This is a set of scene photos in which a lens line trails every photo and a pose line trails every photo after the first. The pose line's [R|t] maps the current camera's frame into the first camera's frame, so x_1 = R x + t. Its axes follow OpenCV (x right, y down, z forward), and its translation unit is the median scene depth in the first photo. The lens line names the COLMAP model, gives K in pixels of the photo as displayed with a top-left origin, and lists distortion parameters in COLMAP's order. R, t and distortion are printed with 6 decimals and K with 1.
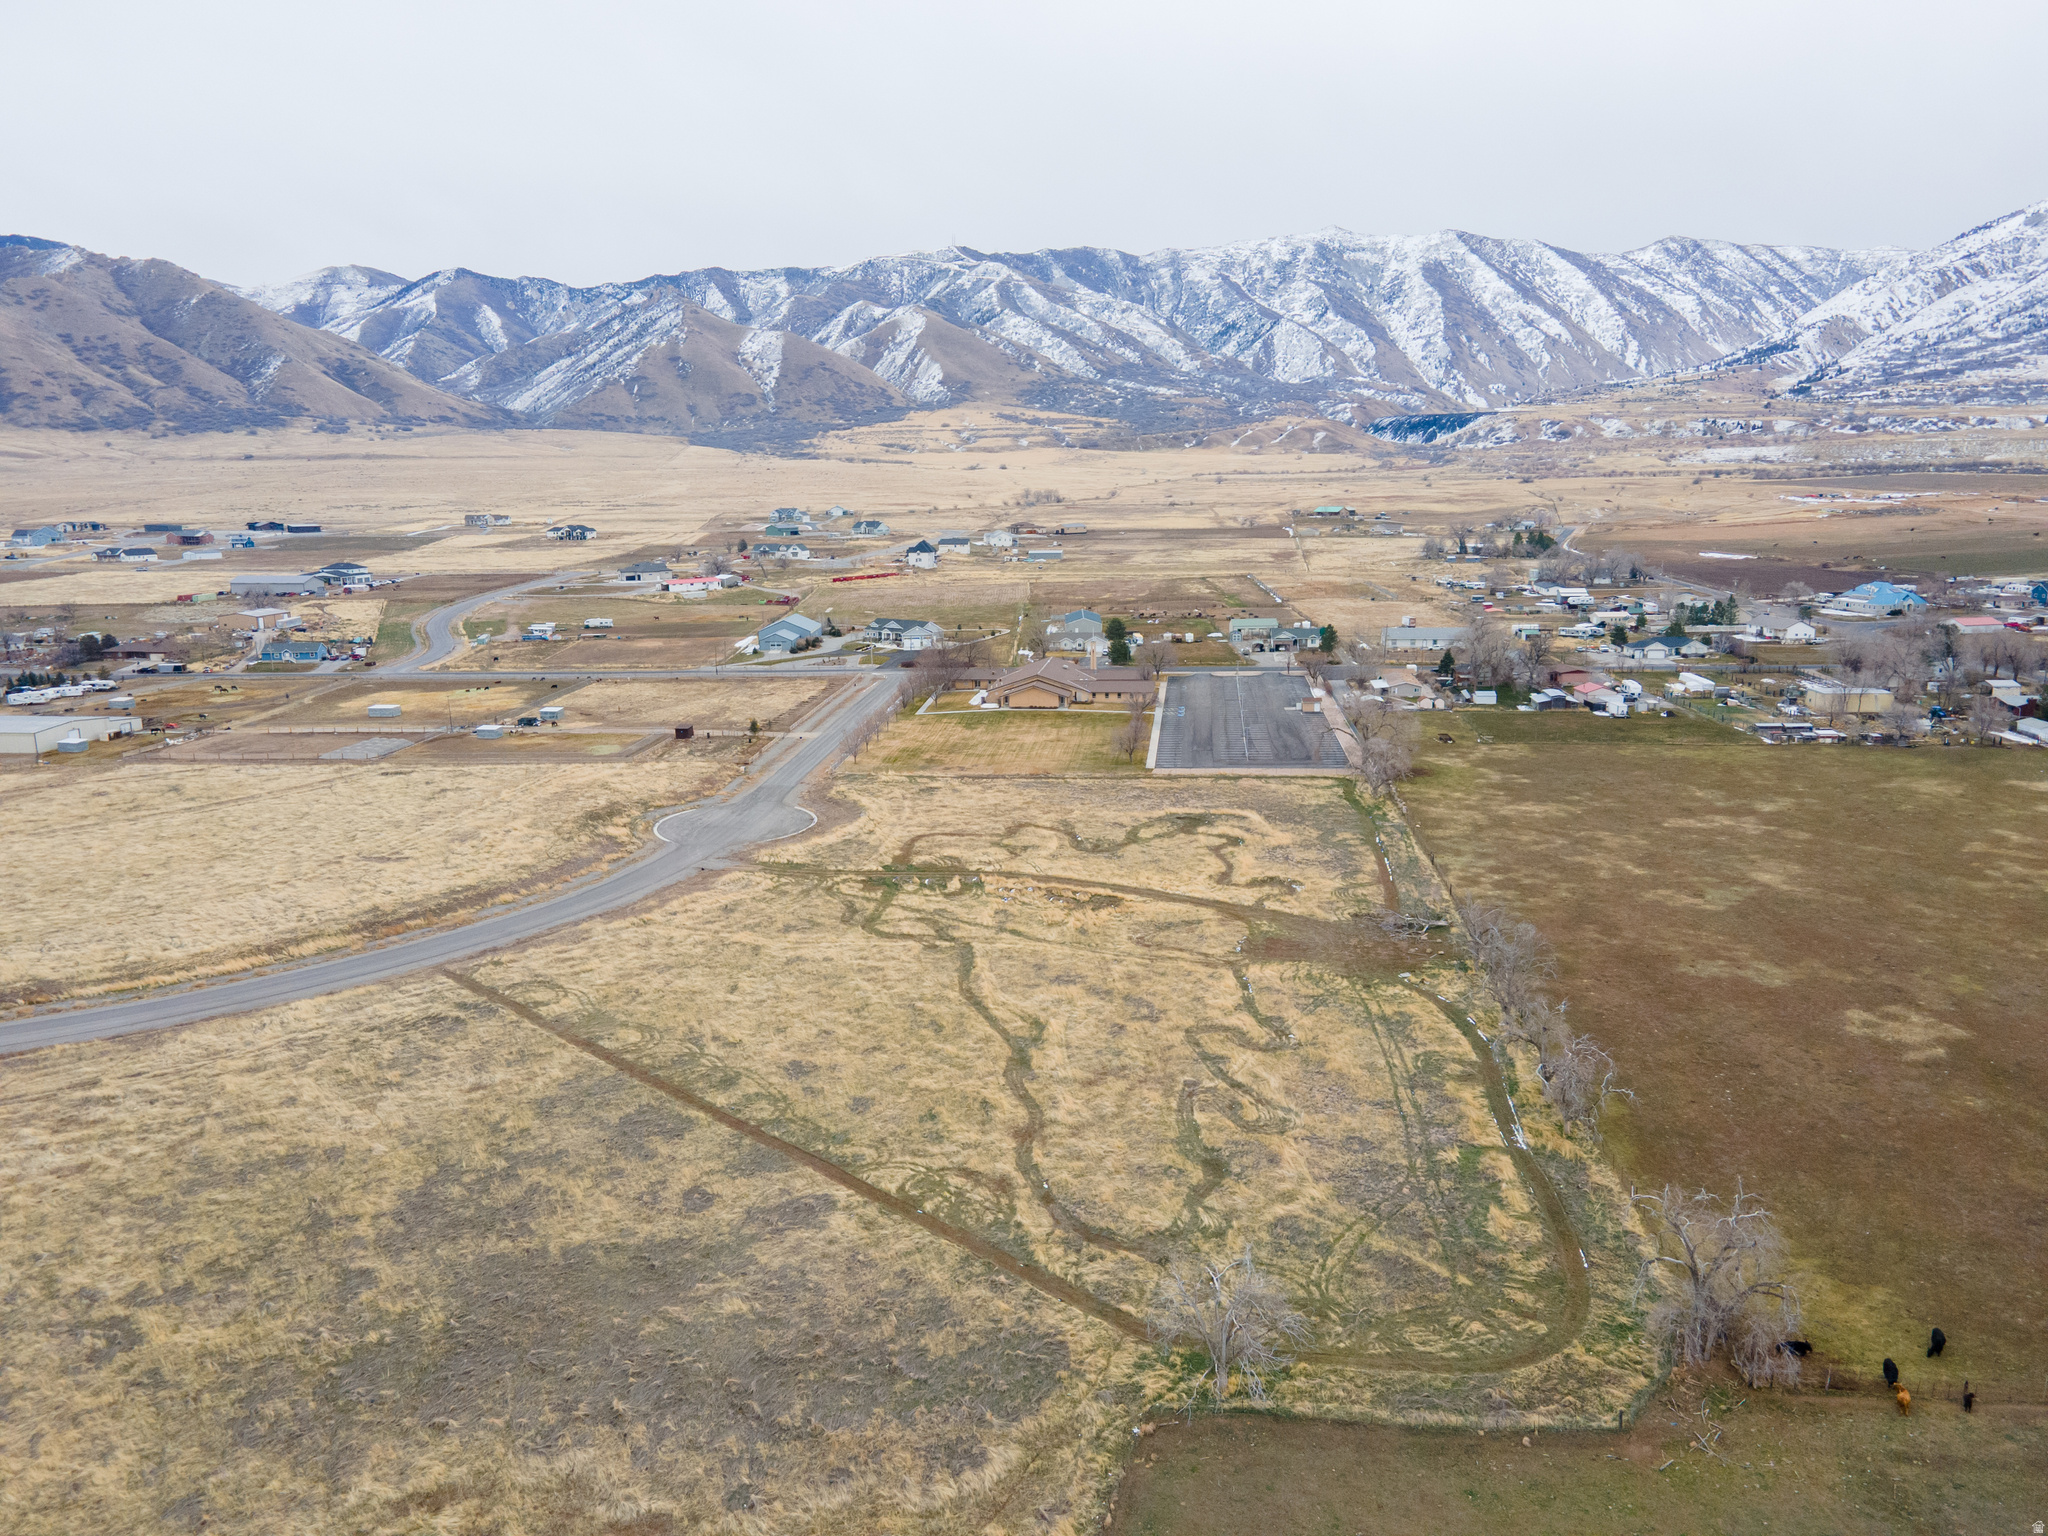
lens RADIAL K [[1506.8, 0, 1009.6], [0, 1506.8, 766.9], [0, 0, 1]] dist [0.004353, 0.064490]
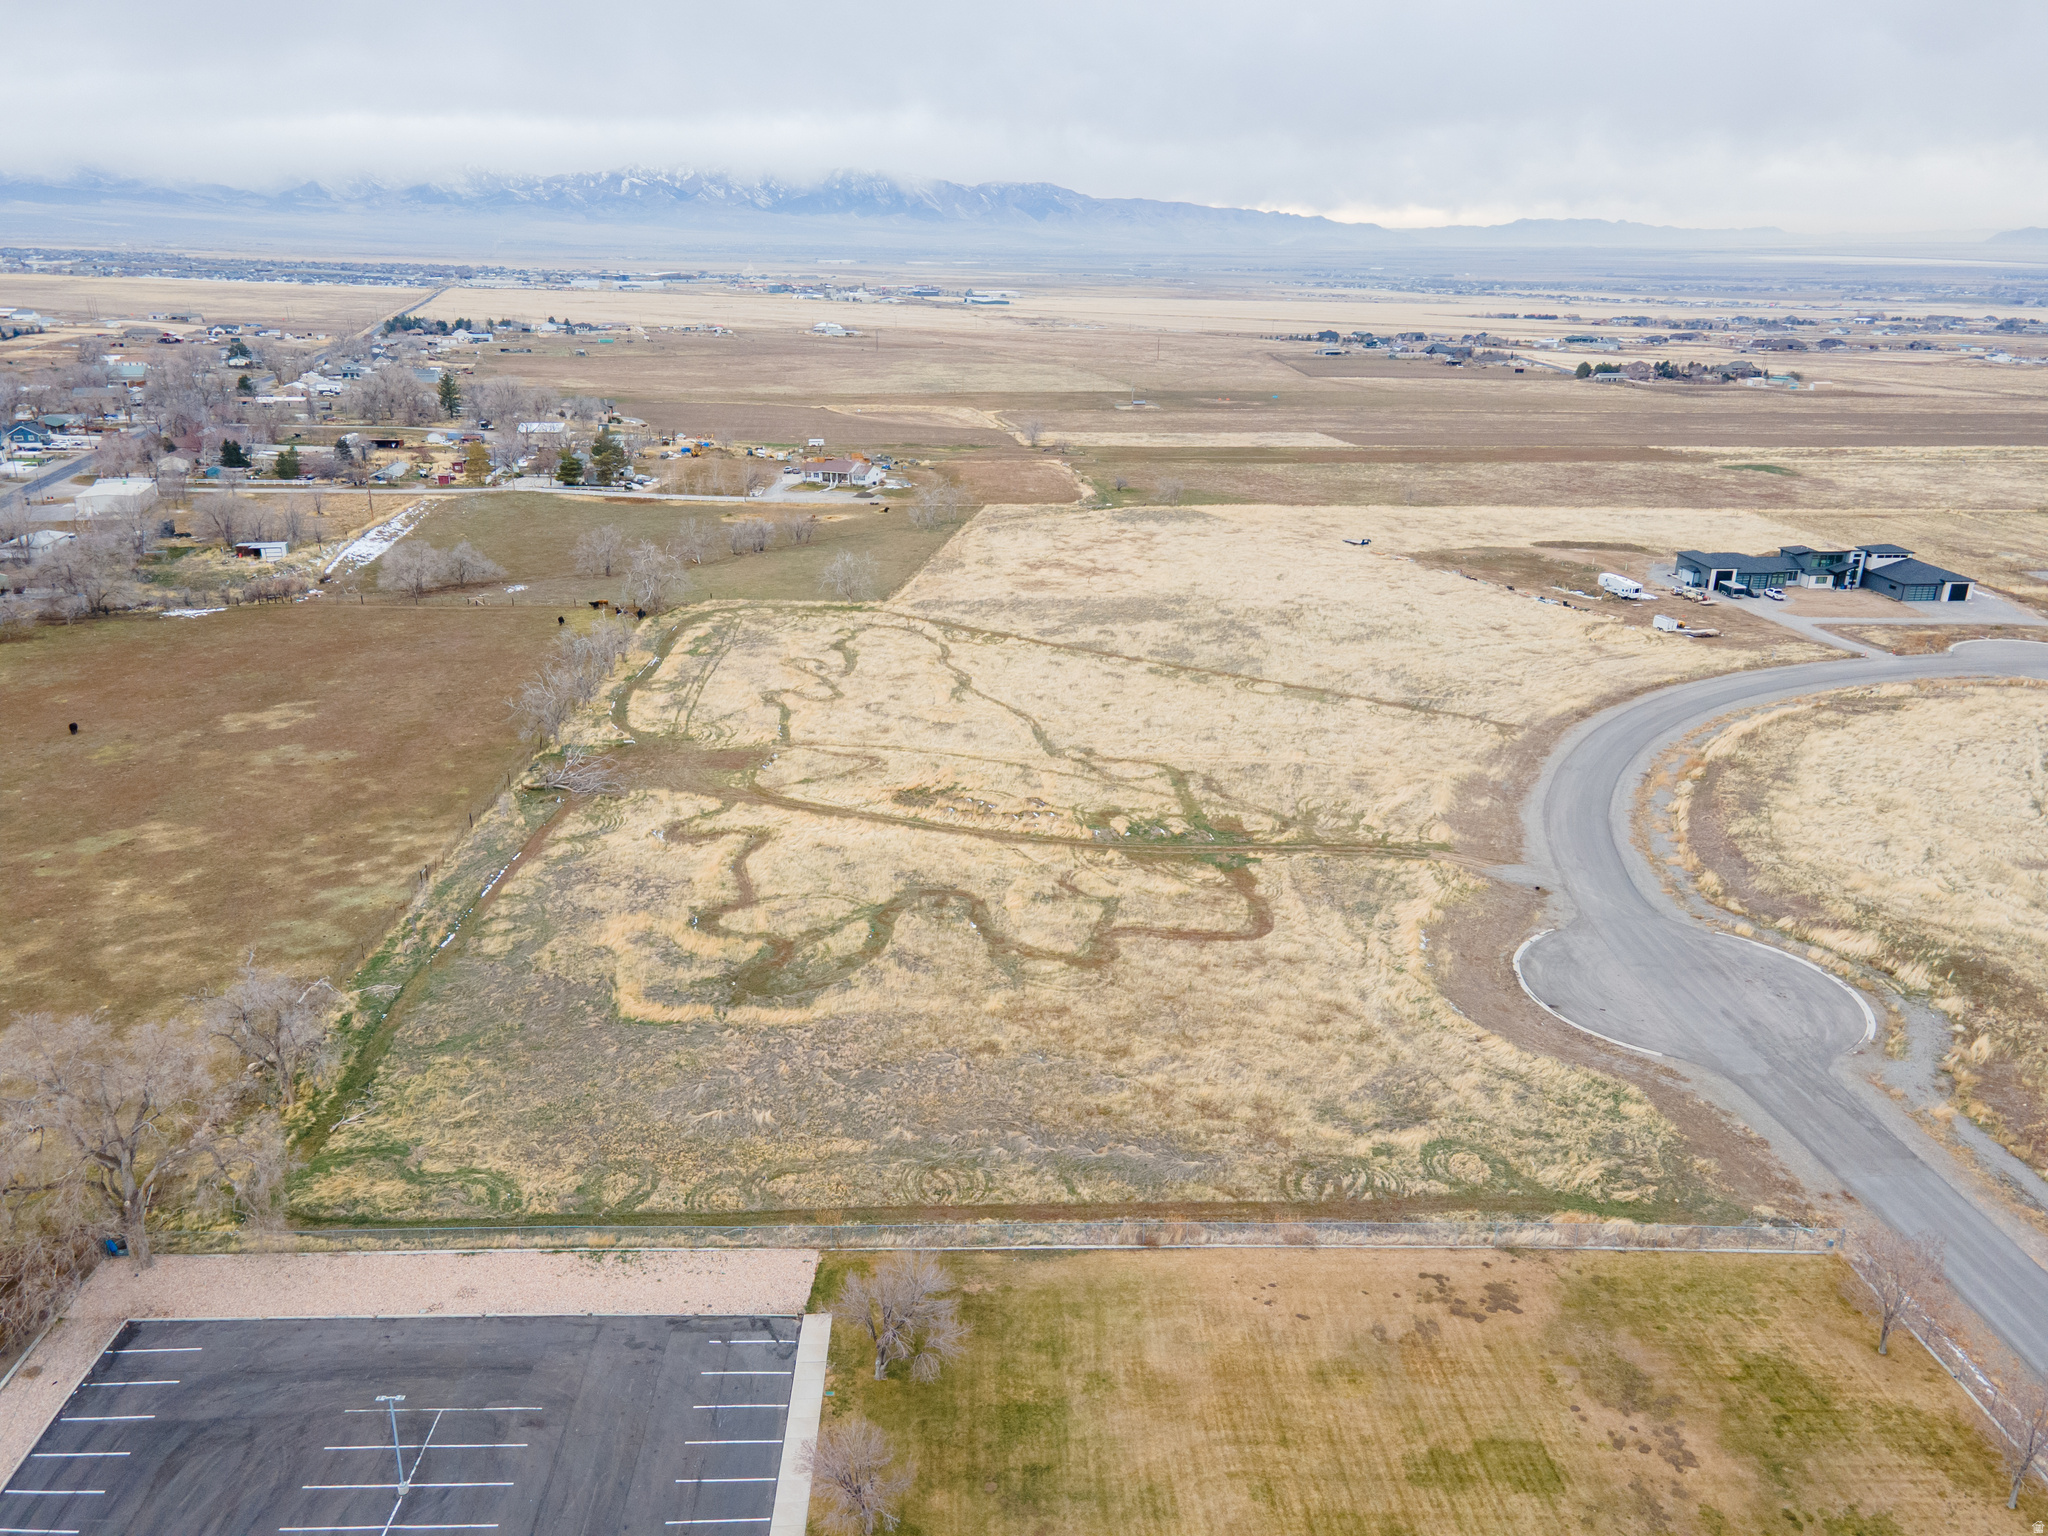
lens RADIAL K [[1496.1, 0, 1002.9], [0, 1496.1, 768.2], [0, 0, 1]] dist [0.040582, 0.005072]
pose [[-0.988216, 0.059000, -0.141237, 0.010612], [-0.021627, 0.859648, 0.510429, -0.027764], [0.151530, 0.507469, -0.848242, 0.137278]]
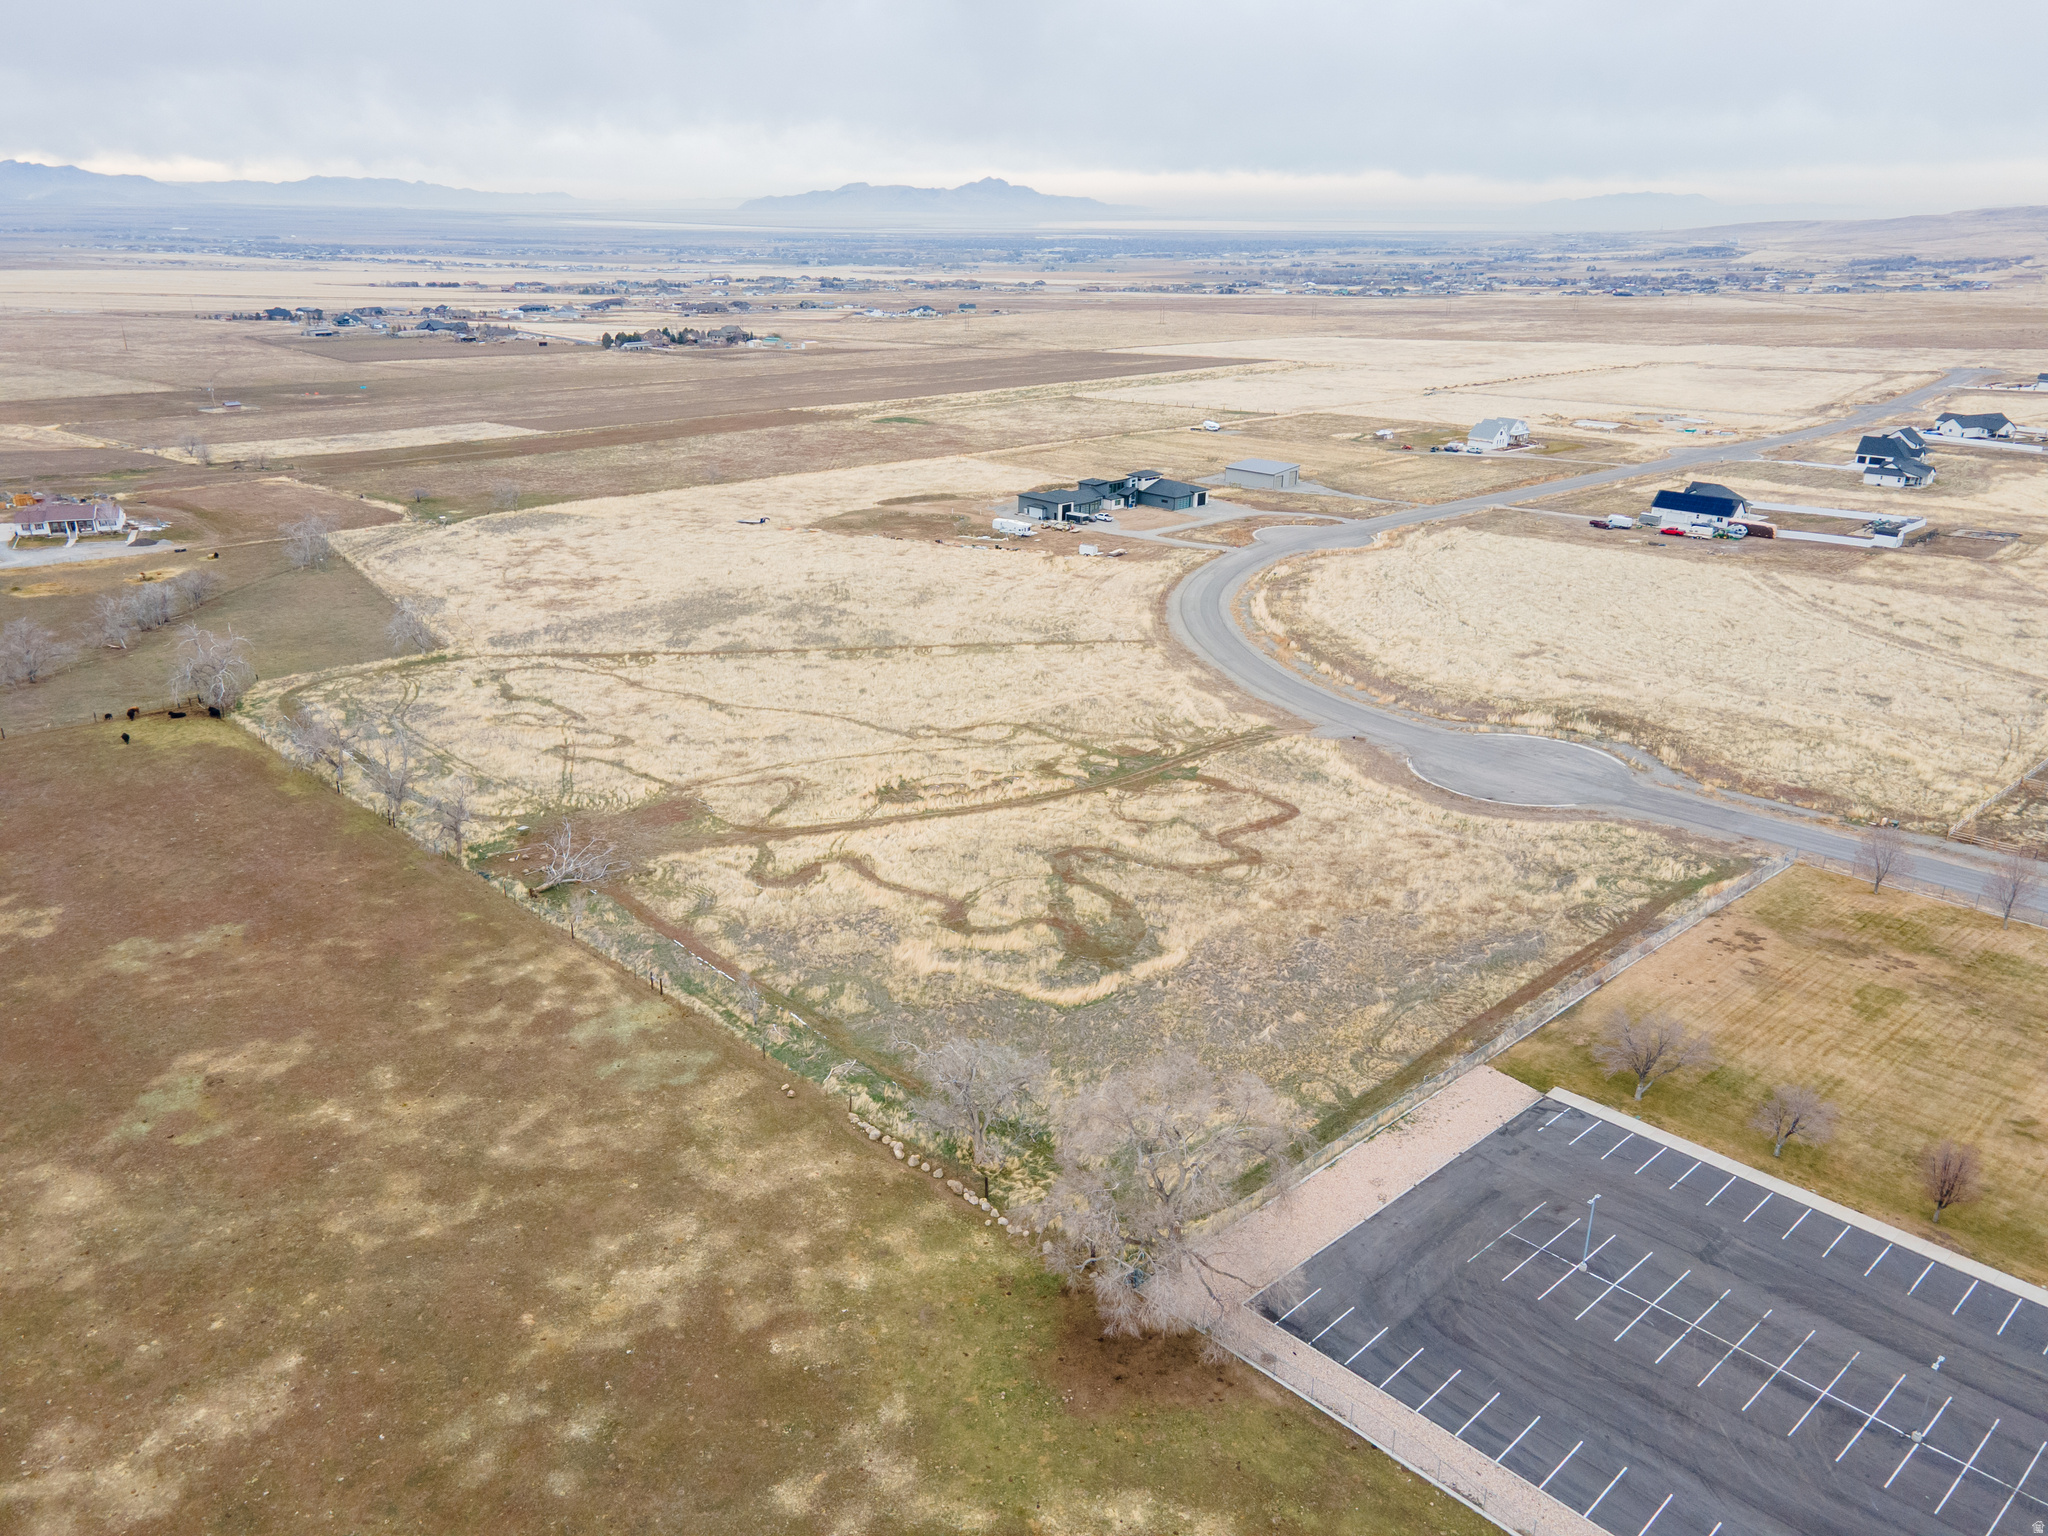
lens RADIAL K [[1496.1, 0, 1002.9], [0, 1496.1, 768.2], [0, 0, 1]] dist [0.040582, 0.005072]
pose [[-0.646327, 0.280802, -0.709515, 0.052463], [-0.141437, 0.869630, 0.473012, -0.028519], [0.749838, 0.406072, -0.522349, 0.121833]]
